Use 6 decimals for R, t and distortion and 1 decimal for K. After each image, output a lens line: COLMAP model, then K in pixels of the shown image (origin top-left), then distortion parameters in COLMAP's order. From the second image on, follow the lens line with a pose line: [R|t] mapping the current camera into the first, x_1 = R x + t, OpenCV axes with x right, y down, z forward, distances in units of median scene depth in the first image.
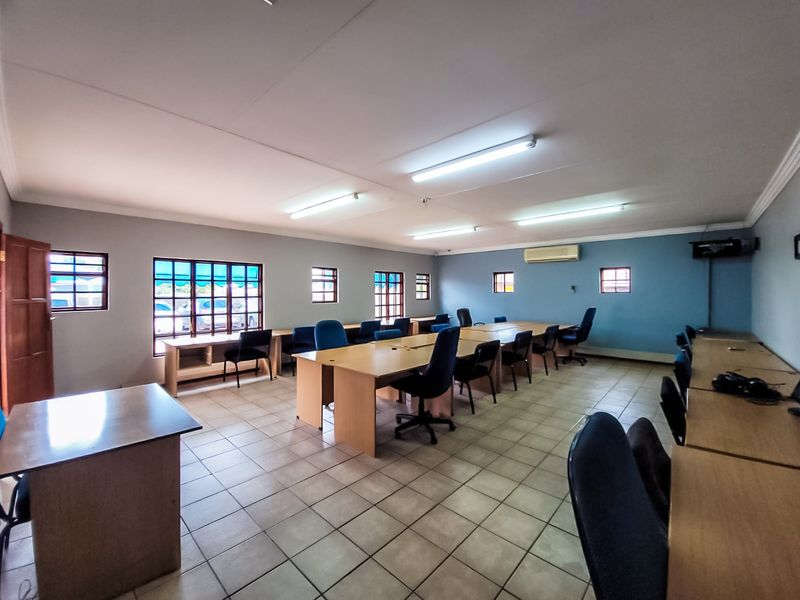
lens RADIAL K [[326.5, 0, 396.6], [0, 326.5, 292.3], [0, 0, 1]] dist [-0.014683, -0.002513]
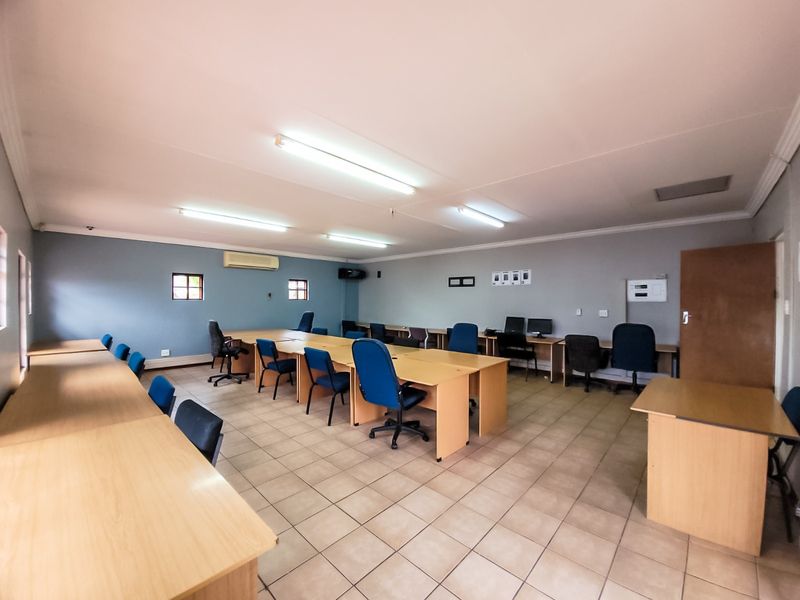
lens RADIAL K [[326.5, 0, 403.2], [0, 326.5, 303.7], [0, 0, 1]] dist [-0.014683, -0.002513]
pose [[-0.007985, -0.011448, 0.999903, -0.552659], [-0.002586, 0.999931, 0.011427, 0.000981], [-0.999965, -0.002495, -0.008014, 0.560809]]
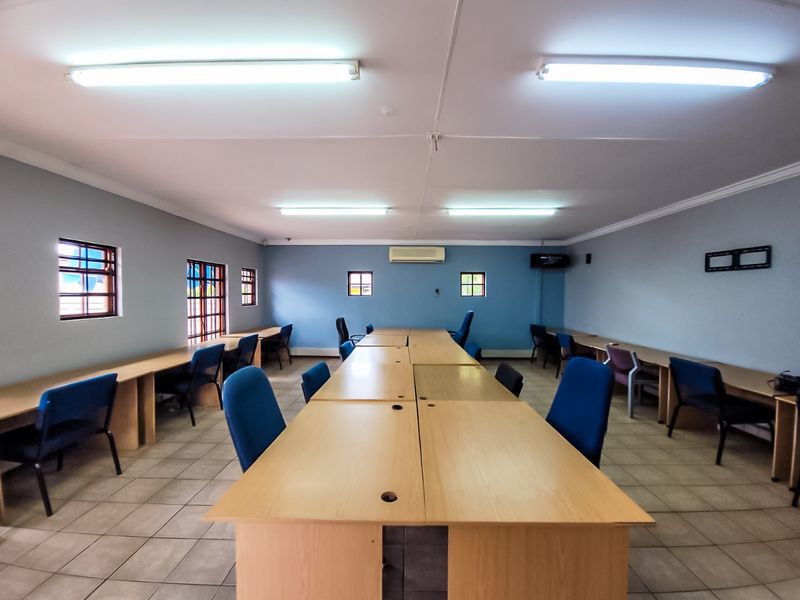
lens RADIAL K [[326.5, 0, 401.7], [0, 326.5, 300.9], [0, 0, 1]] dist [-0.014683, -0.002513]
pose [[0.737256, -0.010447, 0.675533, -0.197334], [-0.004557, 0.999781, 0.020436, -0.003838], [-0.675598, -0.018145, 0.737047, 0.348956]]
